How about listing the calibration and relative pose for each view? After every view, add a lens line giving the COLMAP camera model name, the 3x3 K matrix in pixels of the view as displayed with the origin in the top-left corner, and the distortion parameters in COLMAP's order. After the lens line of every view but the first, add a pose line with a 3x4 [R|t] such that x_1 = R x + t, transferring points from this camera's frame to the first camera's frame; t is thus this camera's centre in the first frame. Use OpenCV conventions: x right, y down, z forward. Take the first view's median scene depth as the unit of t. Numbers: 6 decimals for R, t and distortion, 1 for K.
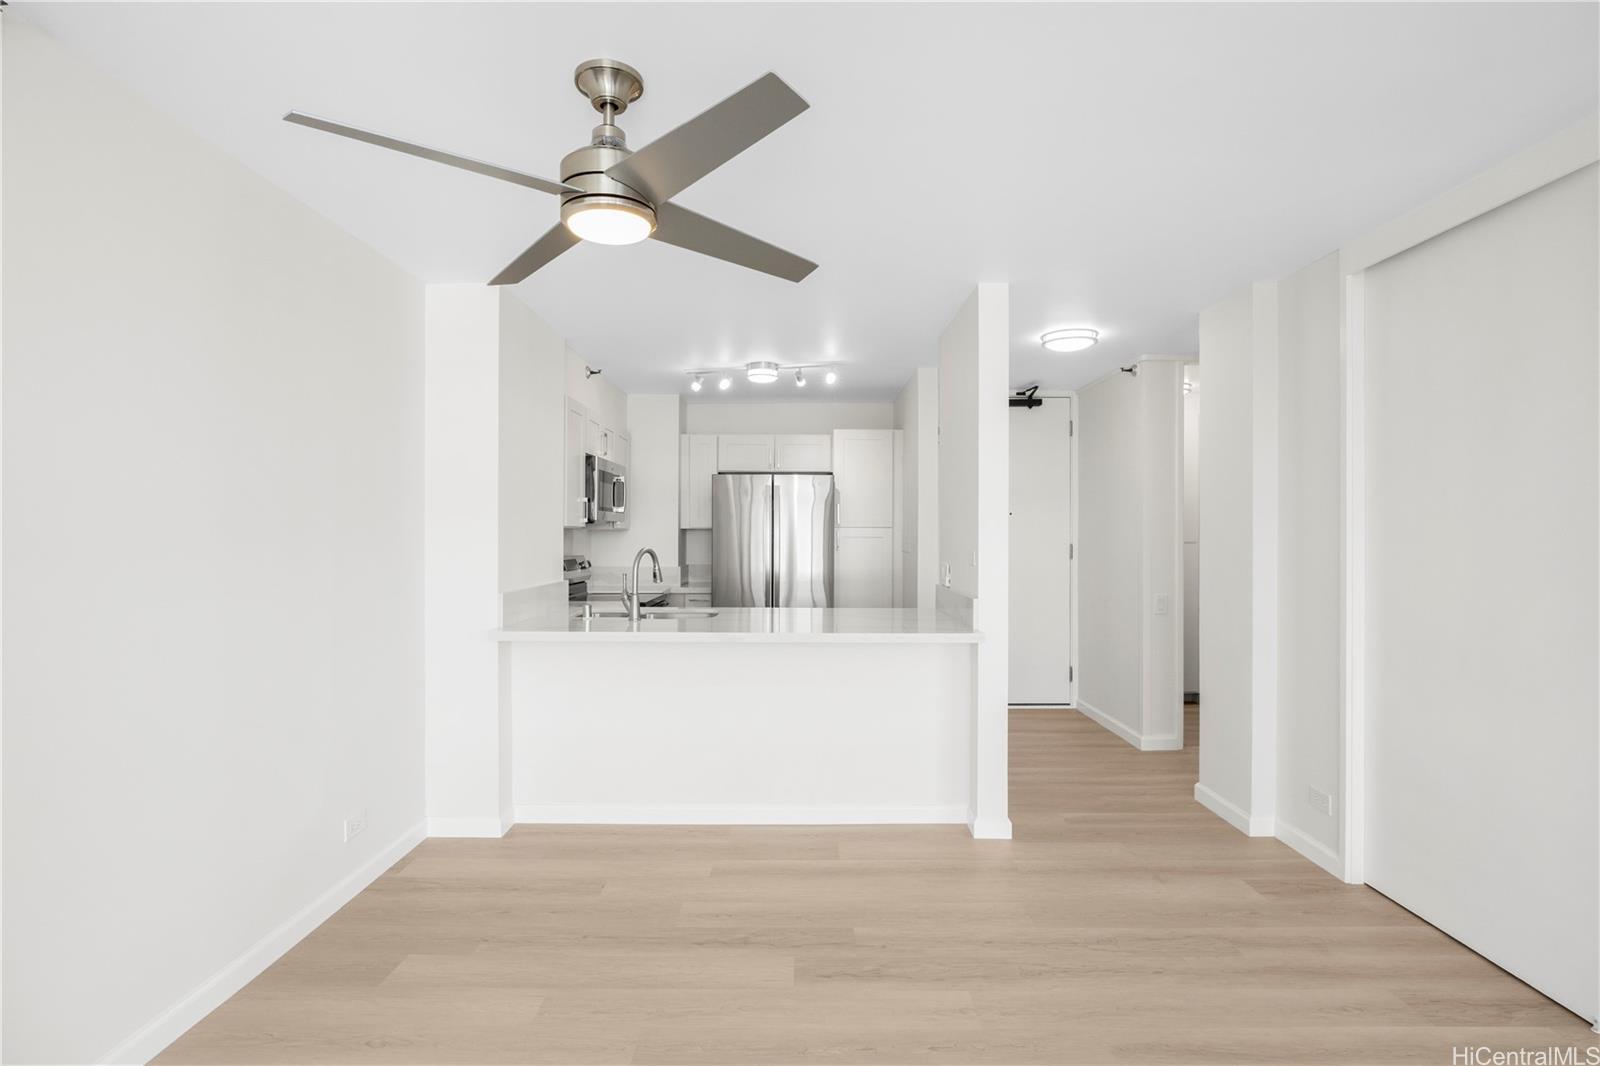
lens RADIAL K [[770.2, 0, 800.0], [0, 770.2, 533.0], [0, 0, 1]] dist [0.002925, 0.000048]
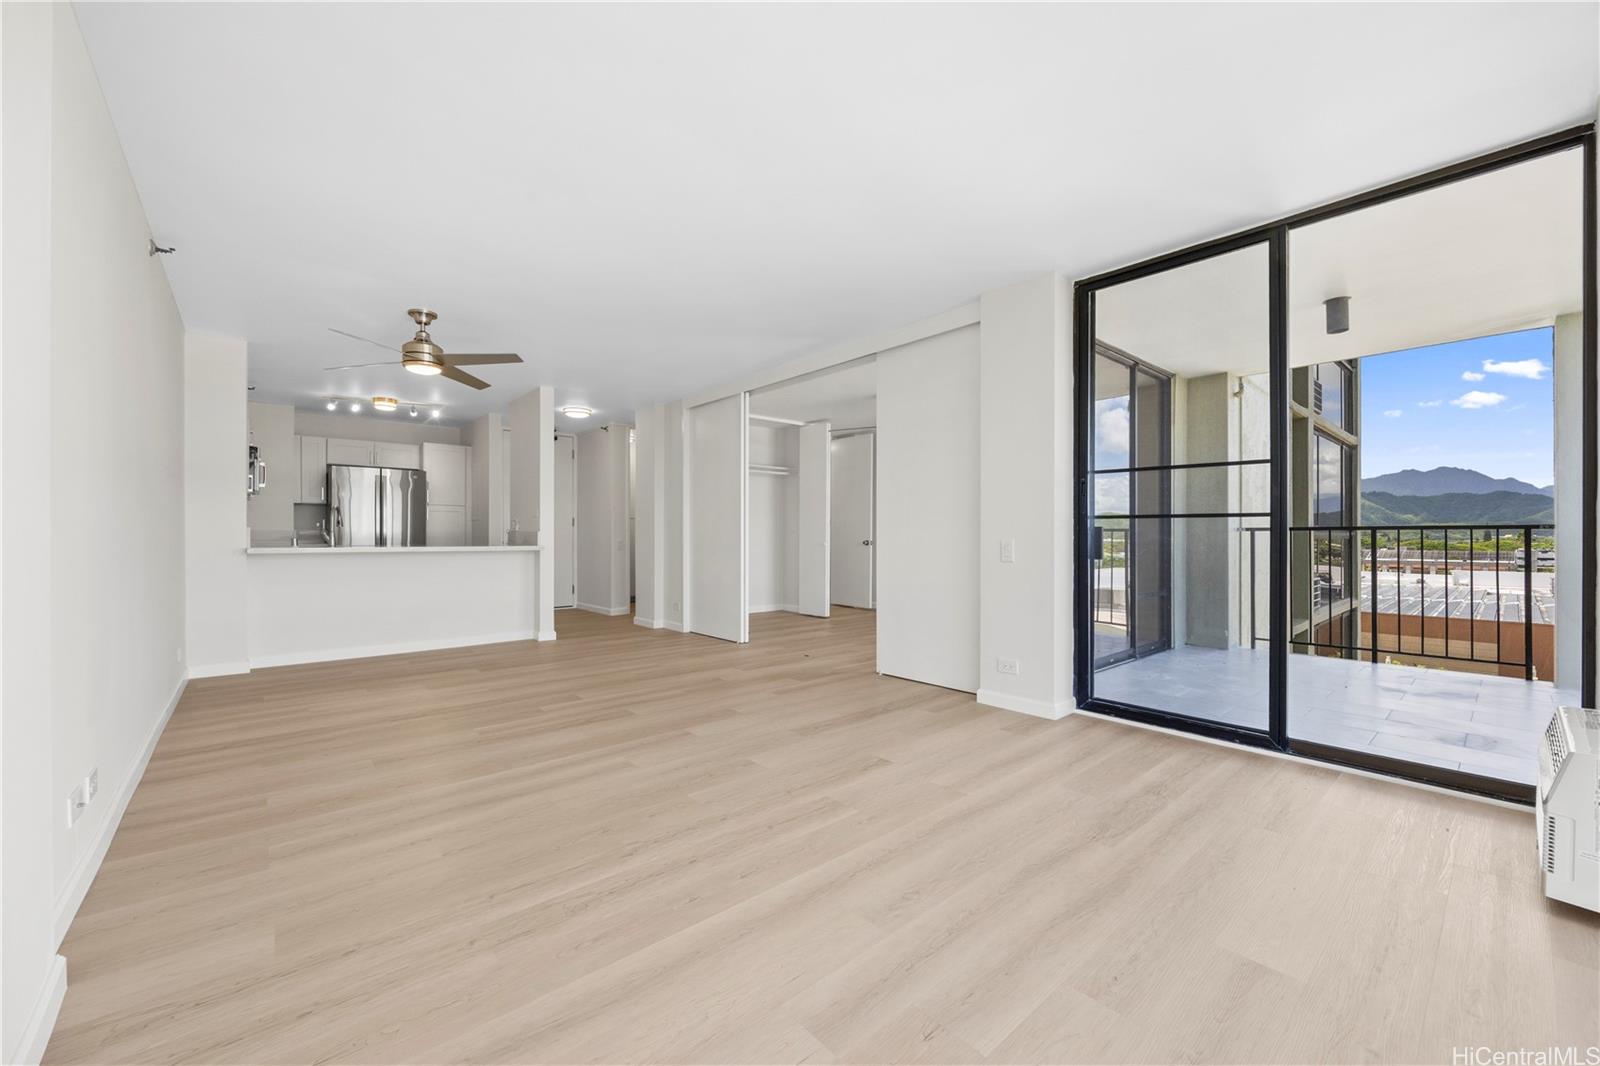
lens RADIAL K [[633.0, 0, 800.0], [0, 633.0, 533.0], [0, 0, 1]] dist [0.002505, 0.000120]
pose [[0.753398, -0.001576, 0.657563, -0.275197], [0.001878, 0.999998, 0.000244, 0.063549], [-0.657562, 0.001051, 0.753400, -0.581337]]
